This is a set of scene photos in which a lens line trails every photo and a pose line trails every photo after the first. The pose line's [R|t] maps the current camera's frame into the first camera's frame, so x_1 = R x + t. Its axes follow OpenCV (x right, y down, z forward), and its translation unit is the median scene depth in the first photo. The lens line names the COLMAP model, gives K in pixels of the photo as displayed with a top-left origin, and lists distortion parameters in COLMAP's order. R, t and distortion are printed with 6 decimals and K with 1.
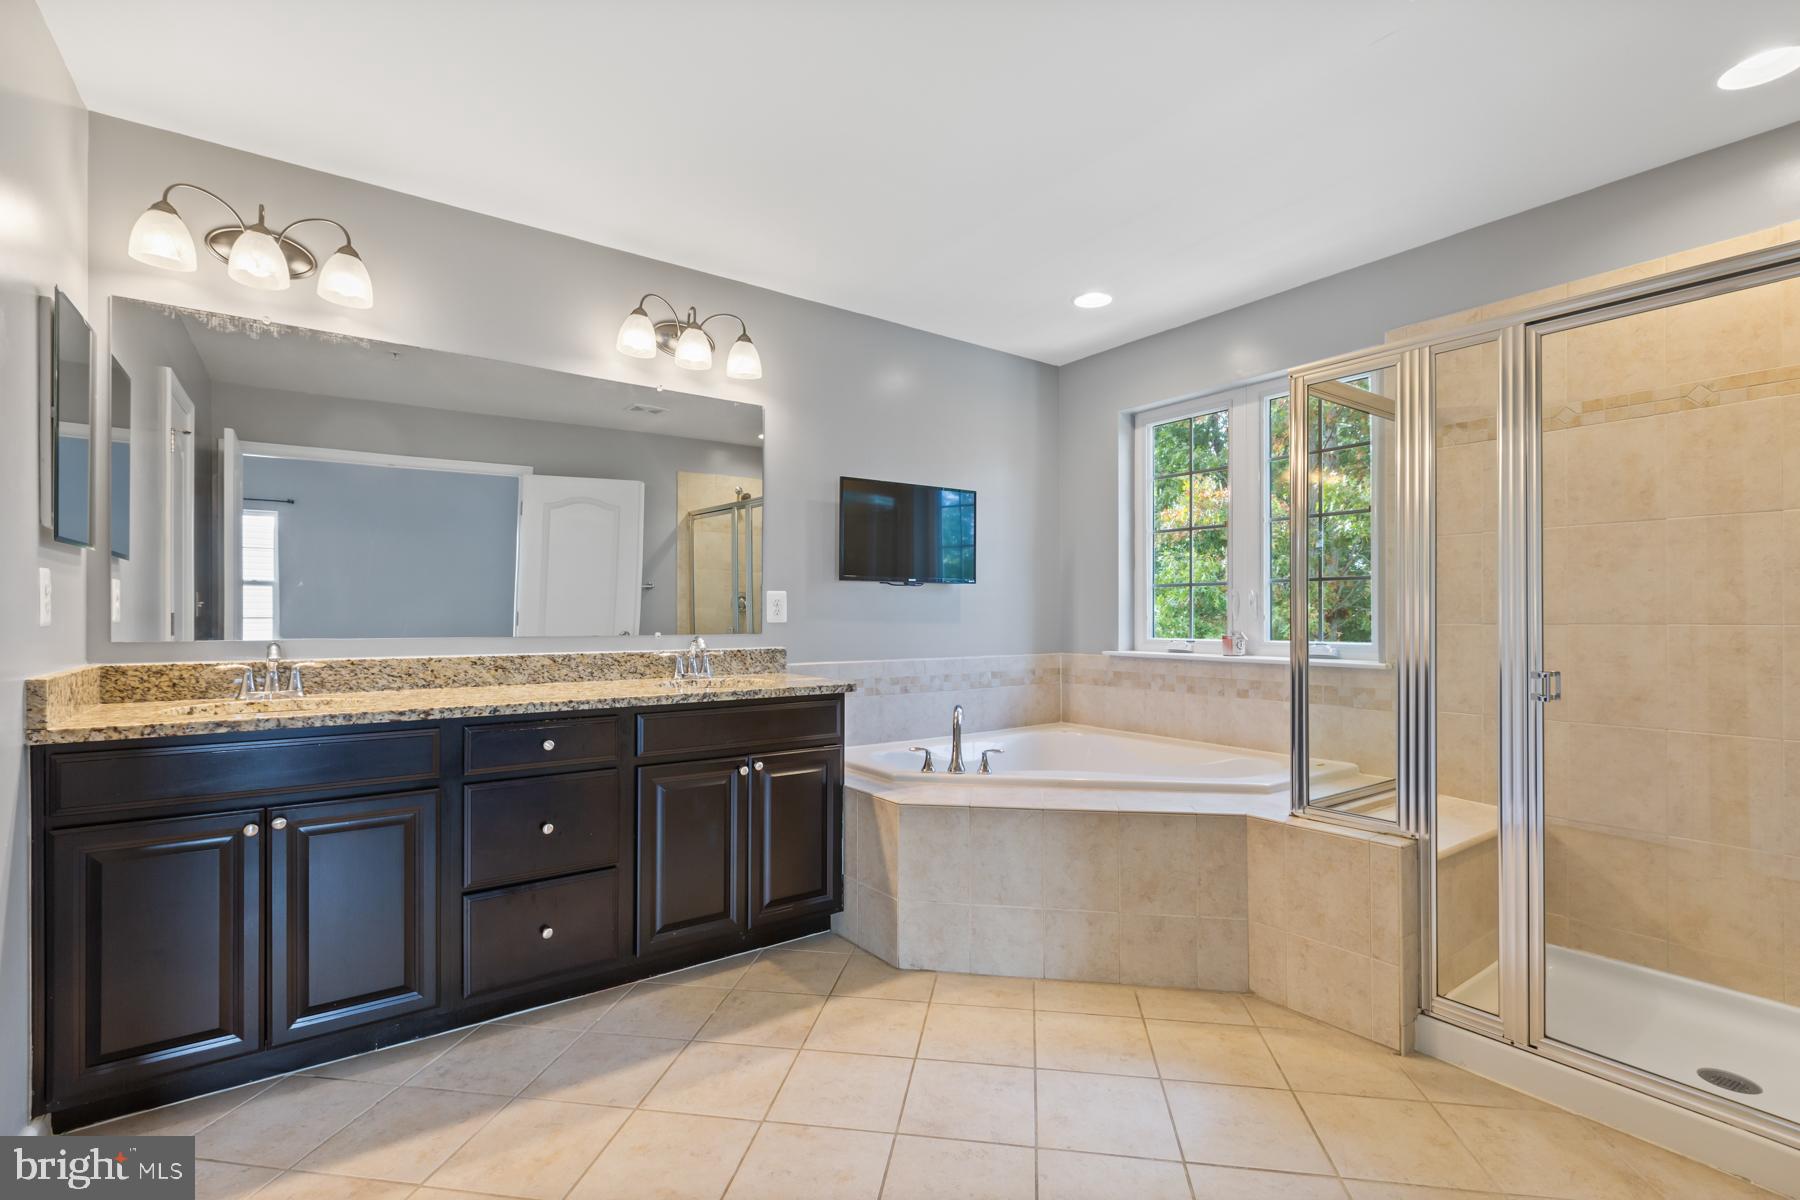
lens RADIAL K [[796.9, 0, 896.8], [0, 796.9, 609.3], [0, 0, 1]] dist [0.000798, -0.000335]
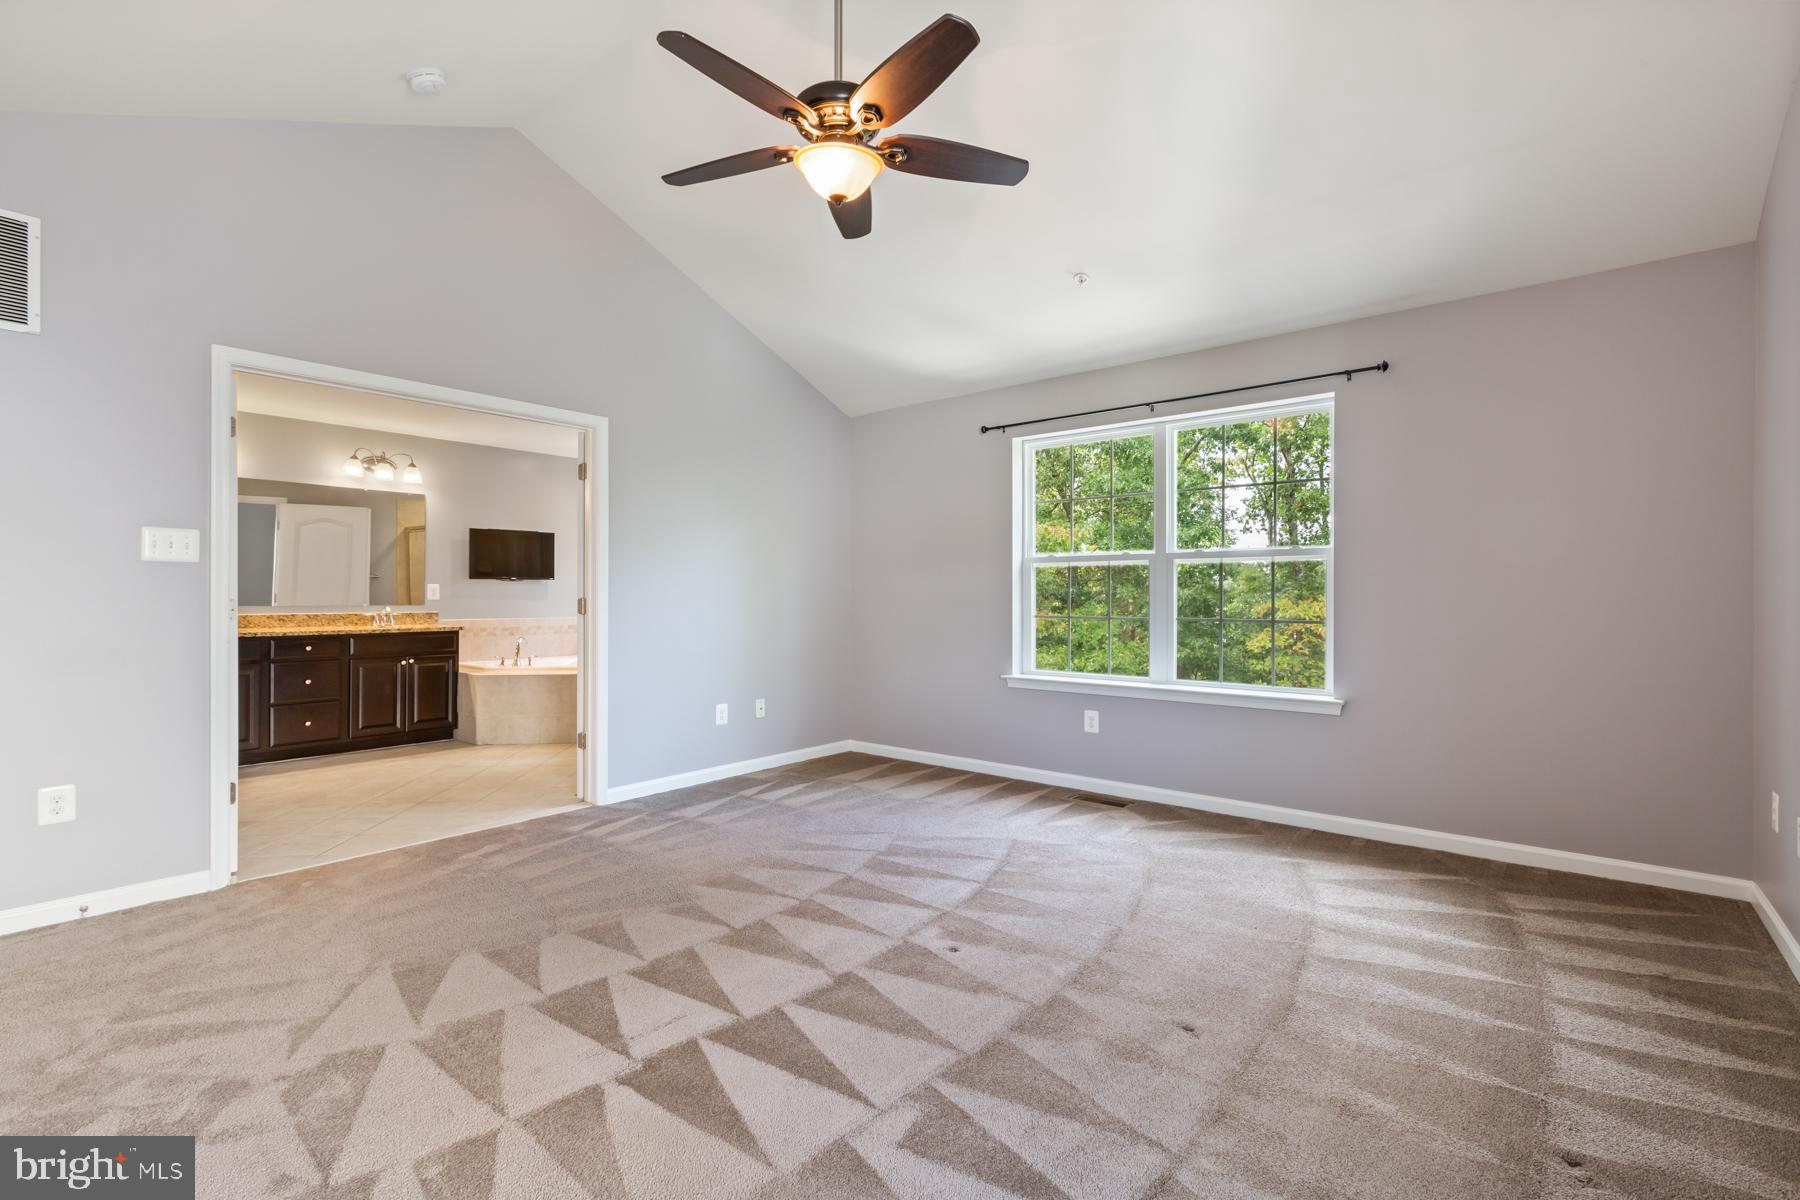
lens RADIAL K [[796.9, 0, 900.0], [0, 796.9, 595.4], [0, 0, 1]] dist [0.000798, -0.000335]
pose [[0.969511, 0.001935, 0.245041, 0.582908], [-0.003602, 0.999973, 0.006355, -0.013414], [-0.245023, -0.007044, 0.969492, -1.462285]]
